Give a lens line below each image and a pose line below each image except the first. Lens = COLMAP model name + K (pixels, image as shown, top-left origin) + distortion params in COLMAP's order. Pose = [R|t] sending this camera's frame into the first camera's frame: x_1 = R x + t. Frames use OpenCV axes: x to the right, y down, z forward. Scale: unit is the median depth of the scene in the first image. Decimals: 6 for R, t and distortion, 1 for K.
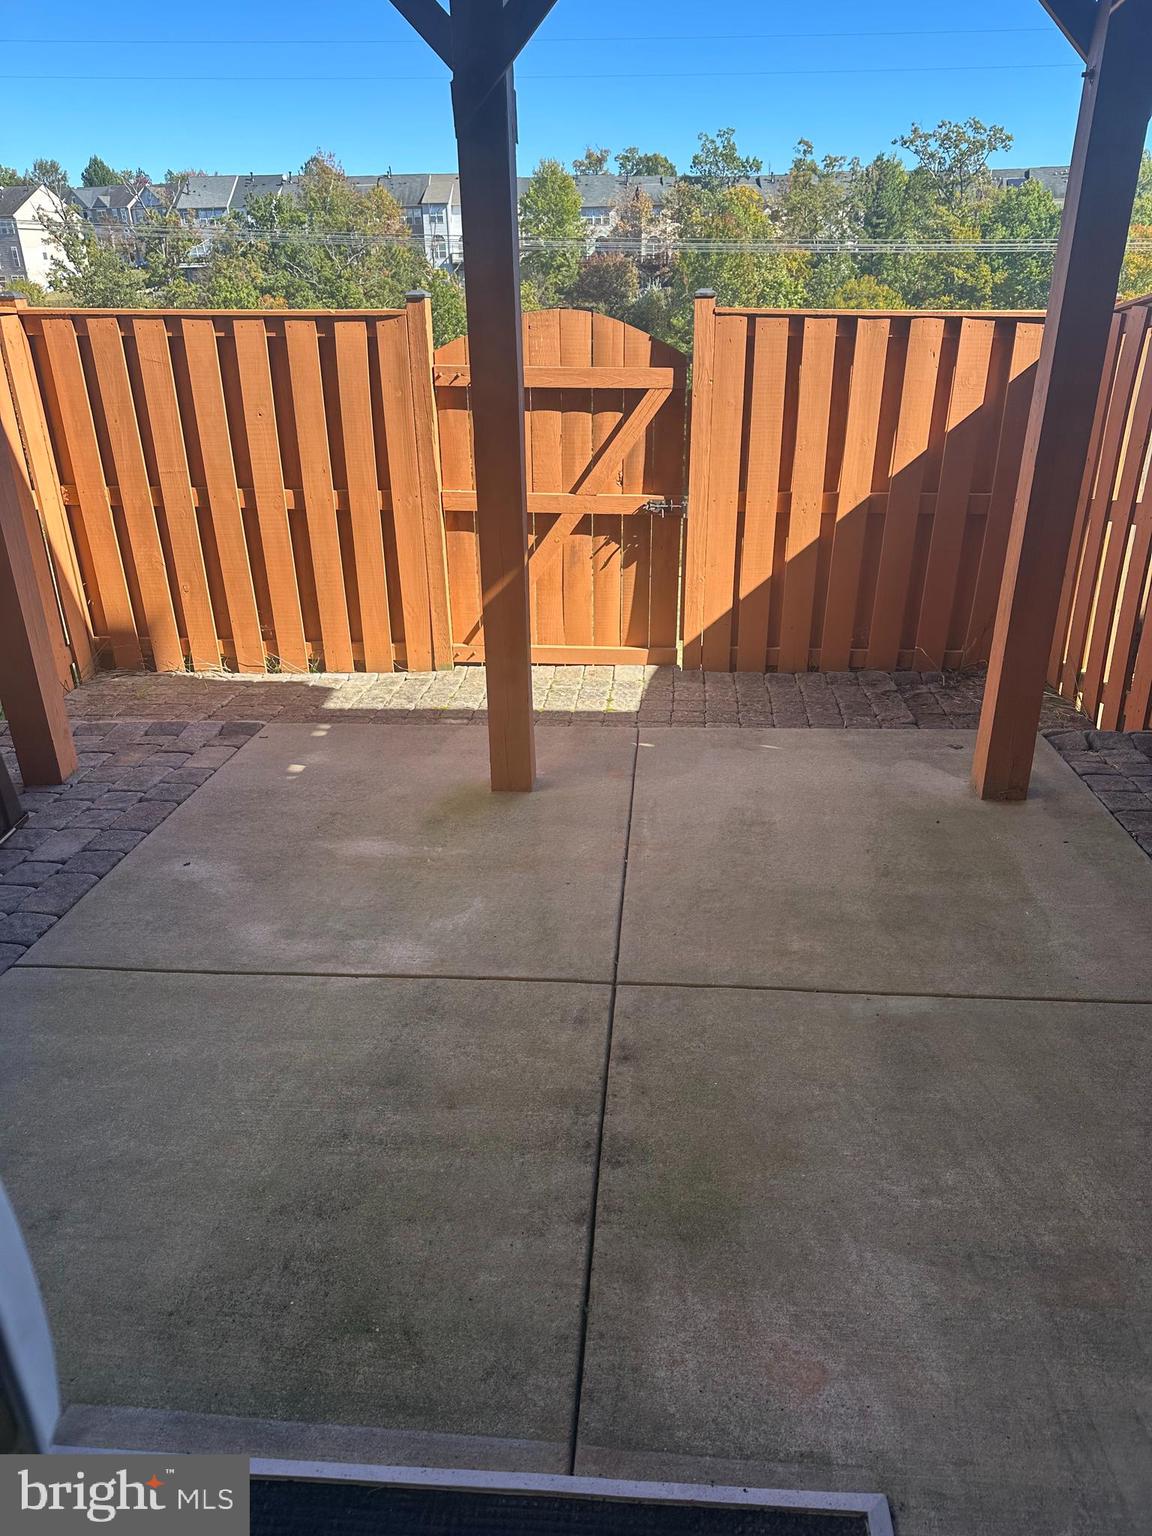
lens RADIAL K [[1038.9, 0, 576.0], [0, 1038.9, 768.0], [0, 0, 1]] dist [0.091042, -0.152264]
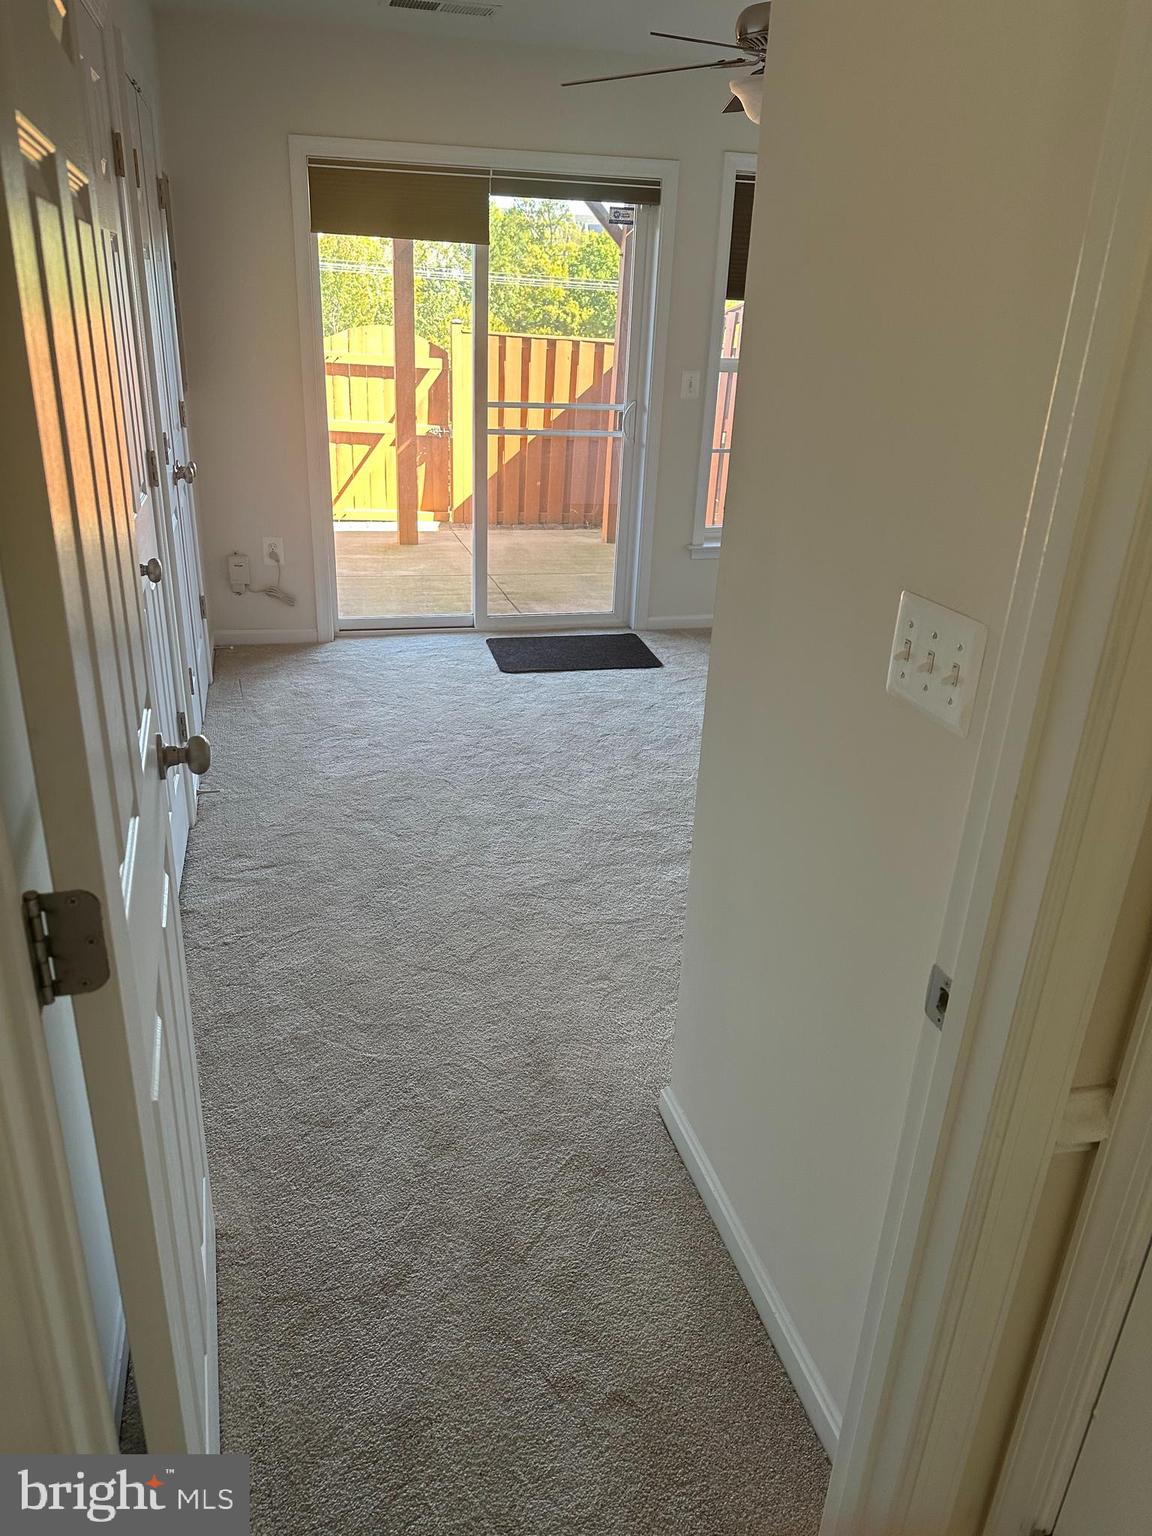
lens RADIAL K [[1055.5, 0, 576.0], [0, 1055.5, 768.0], [0, 0, 1]] dist [0.102260, 0.001396]
pose [[0.940500, -0.074187, 0.331597, -0.383974], [0.082088, 0.996576, -0.009865, 0.410062], [-0.329730, 0.036499, 0.943370, -0.917670]]
